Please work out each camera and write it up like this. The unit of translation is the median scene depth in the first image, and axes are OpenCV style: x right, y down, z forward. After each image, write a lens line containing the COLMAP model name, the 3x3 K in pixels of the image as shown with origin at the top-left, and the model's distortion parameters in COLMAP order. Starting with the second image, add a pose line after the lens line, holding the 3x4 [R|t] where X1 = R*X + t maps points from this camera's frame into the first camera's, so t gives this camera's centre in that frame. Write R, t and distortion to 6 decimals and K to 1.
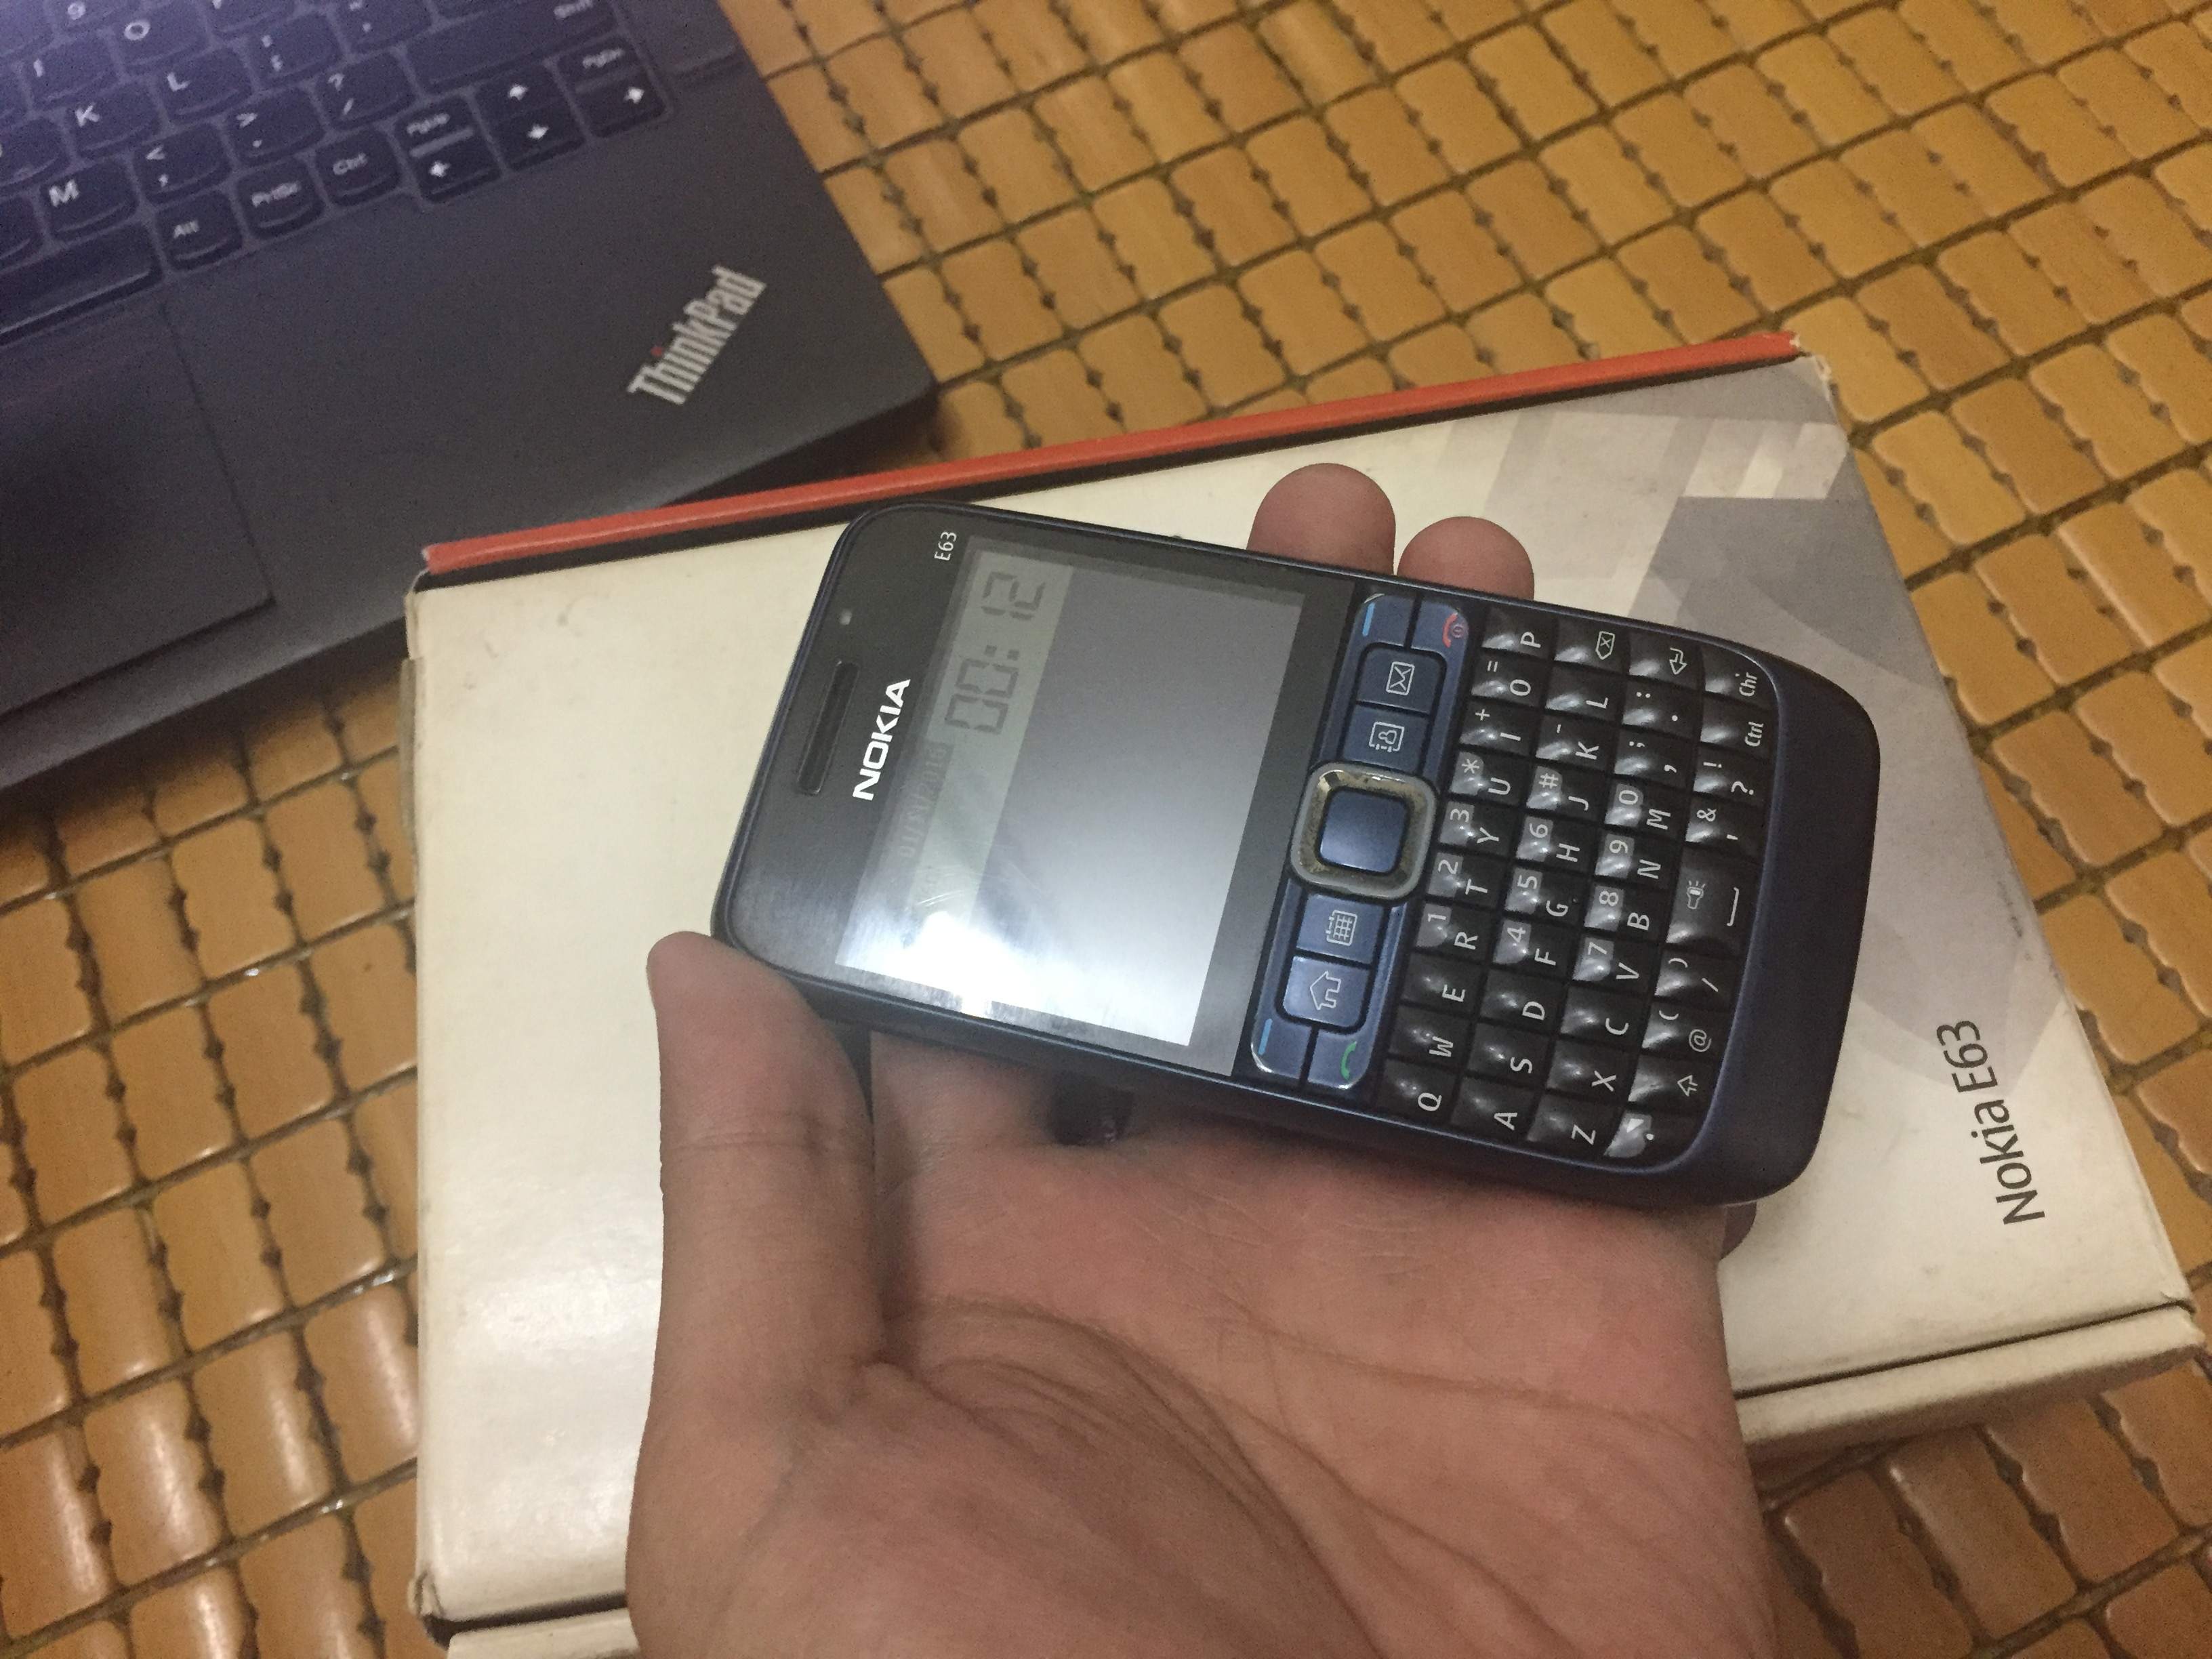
lens RADIAL K [[1899.6, 0, 1099.5], [0, 1899.6, 821.9], [0, 0, 1]] dist [0.011640, -0.069458]
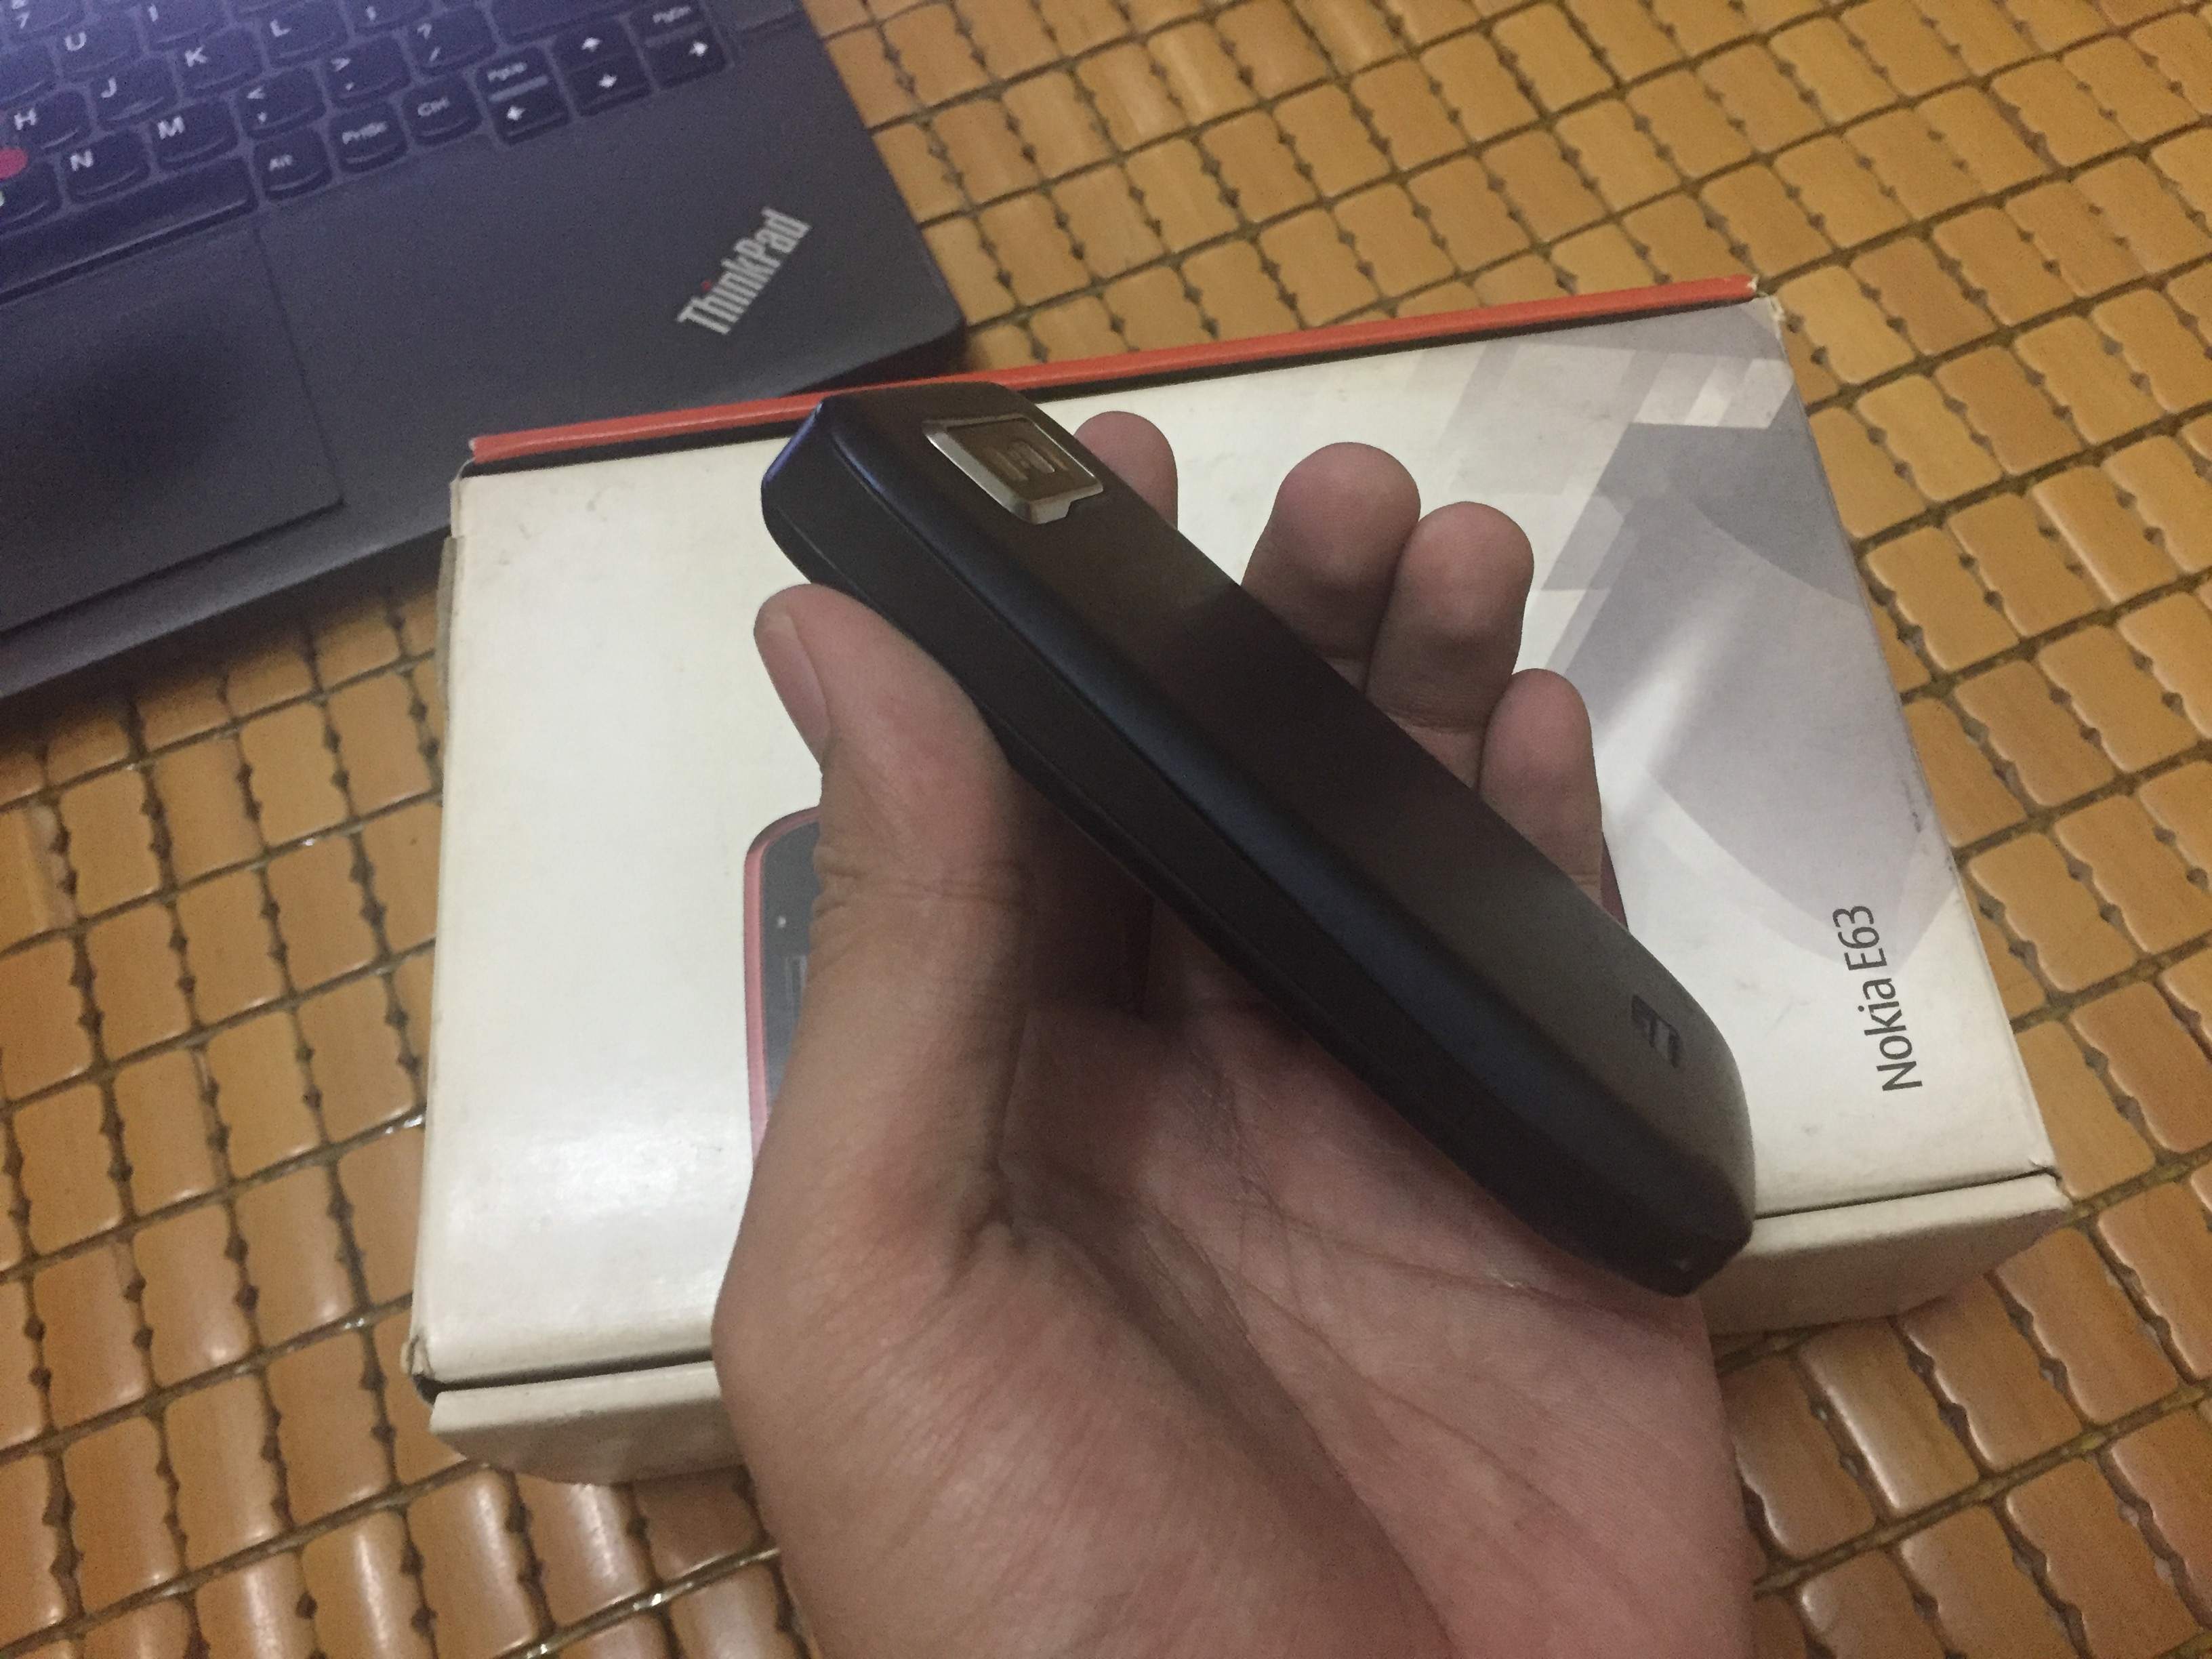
lens RADIAL K [[1899.6, 0, 1109.0], [0, 1899.6, 831.7], [0, 0, 1]] dist [0.011640, -0.069458]
pose [[0.998316, 0.038785, -0.043133, 0.051338], [-0.038965, 0.999235, -0.003356, 0.054475], [0.042970, 0.005031, 0.999064, -0.056888]]
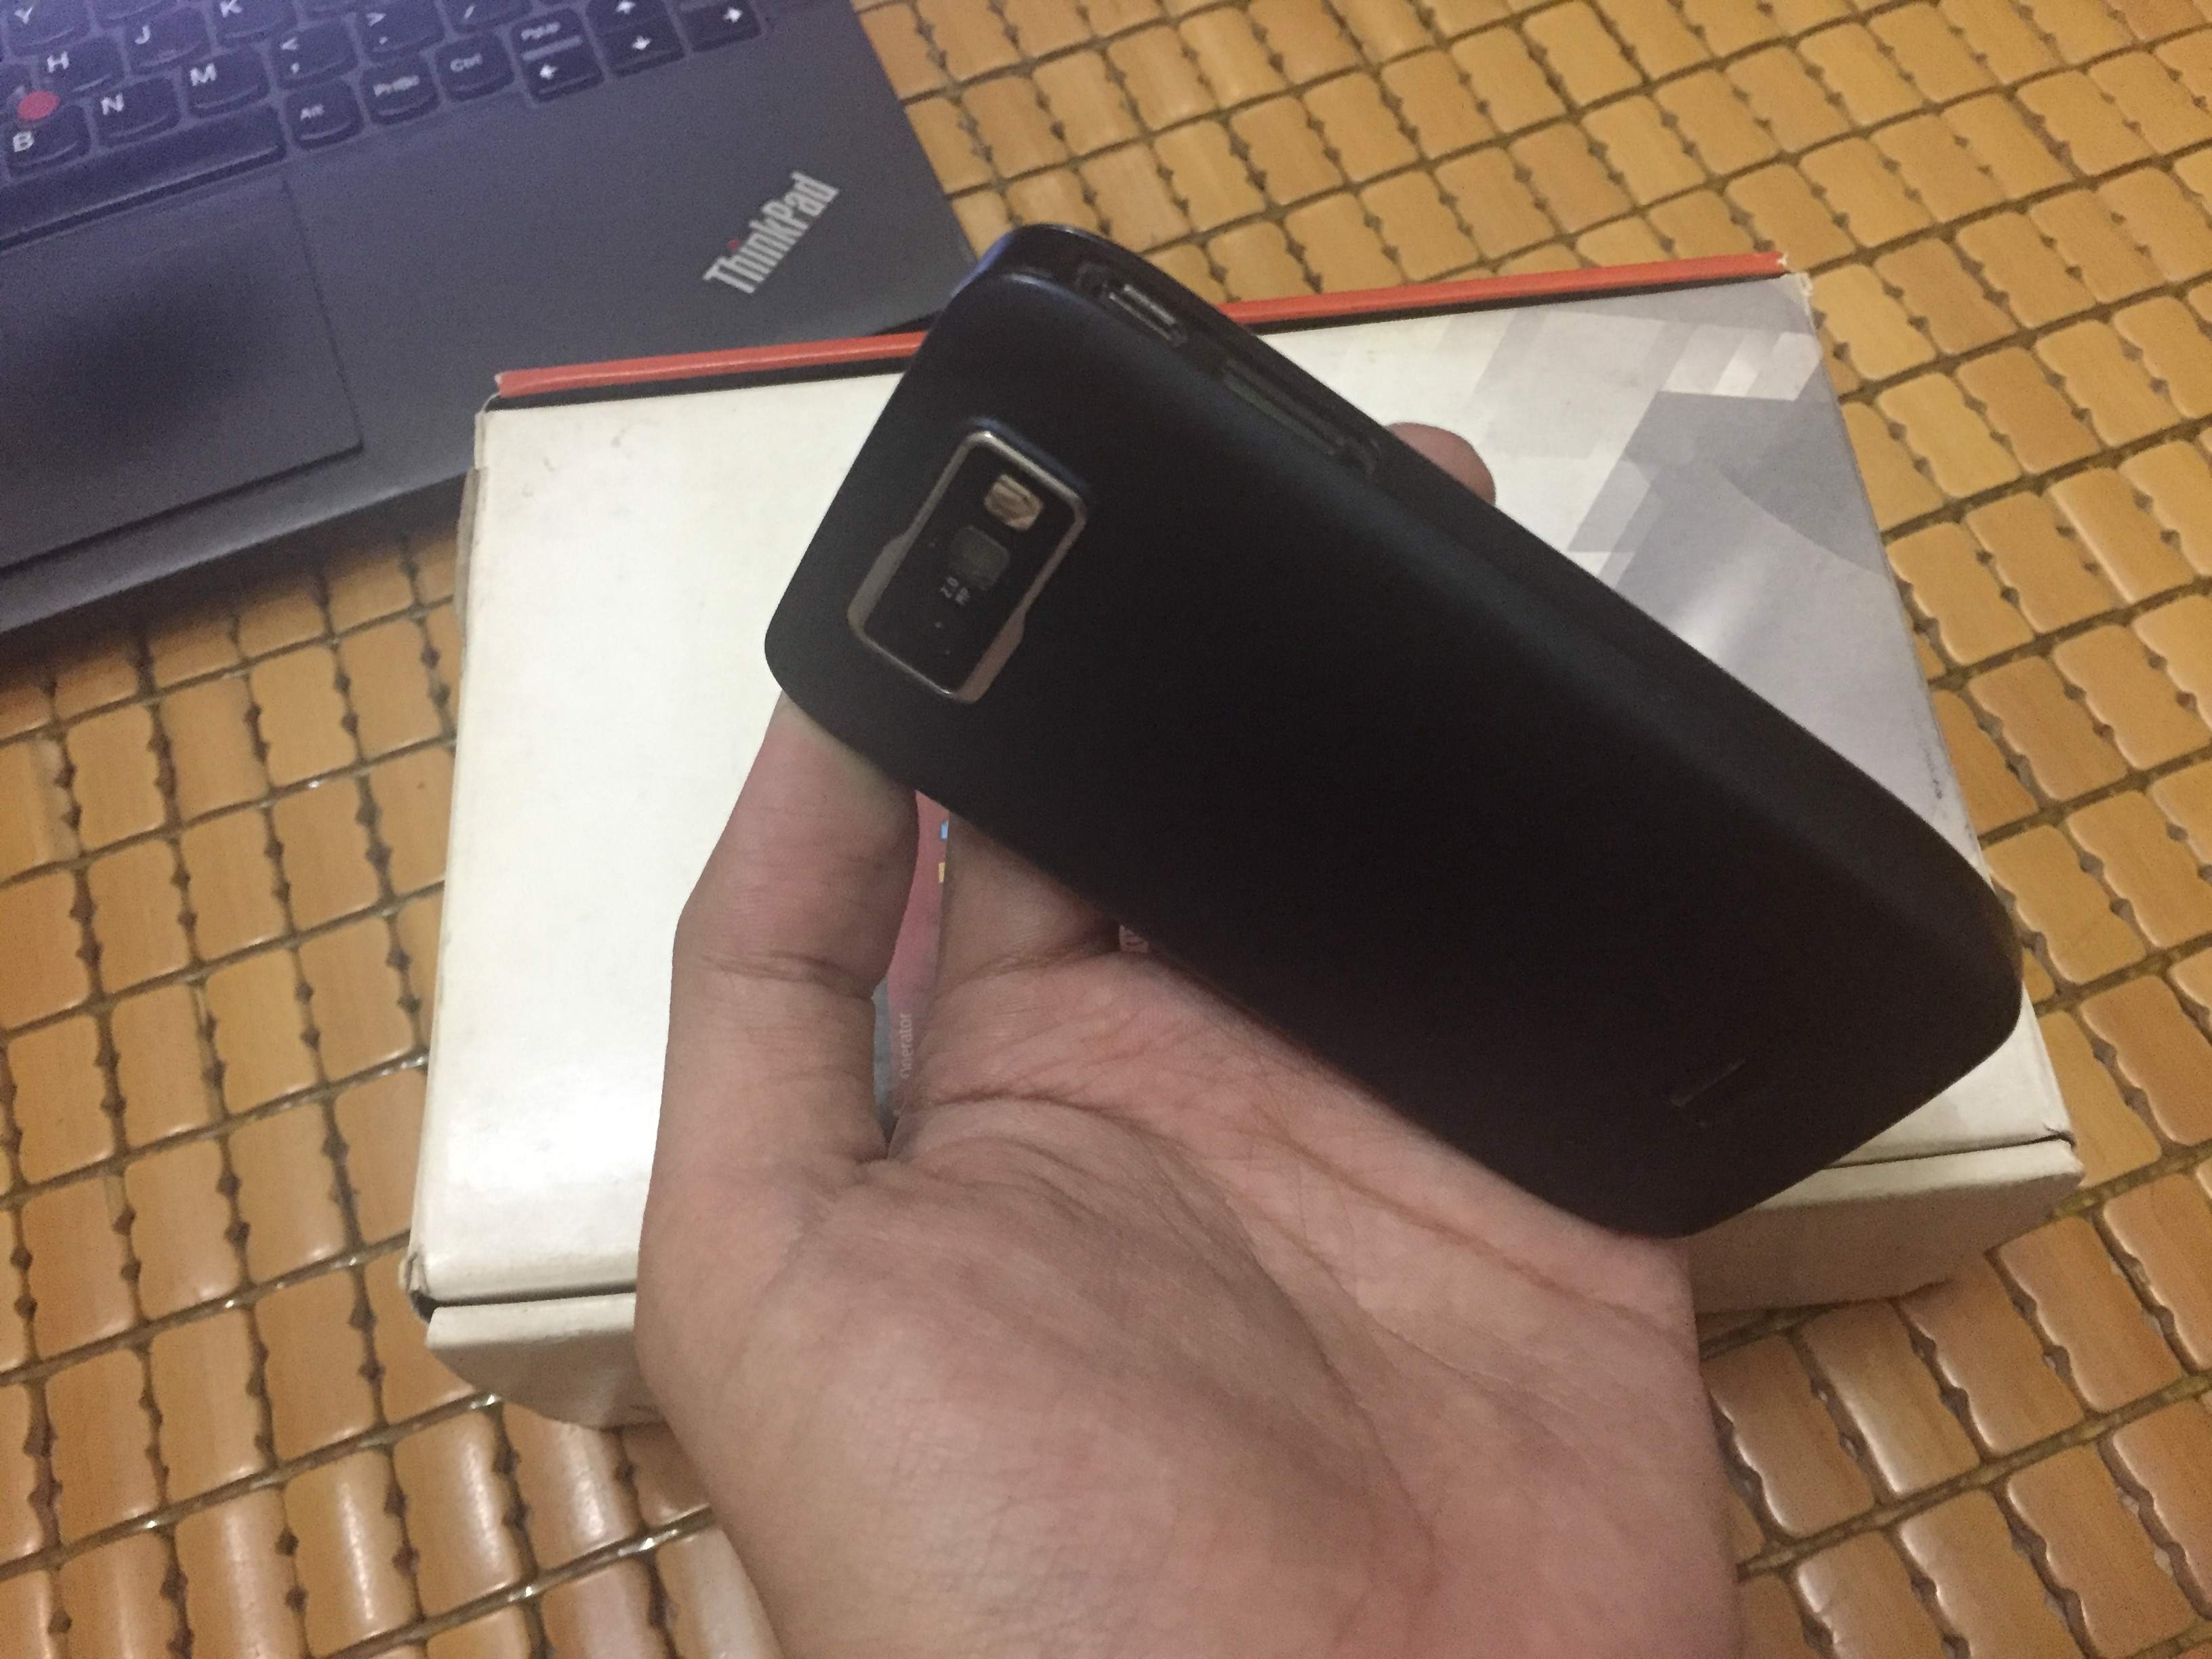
lens RADIAL K [[1899.6, 0, 1105.2], [0, 1899.6, 837.1], [0, 0, 1]] dist [0.011640, -0.069458]
pose [[0.996738, 0.070180, -0.039845, 0.041955], [-0.070984, 0.997294, -0.019128, 0.090492], [0.038395, 0.021894, 0.999023, -0.053975]]
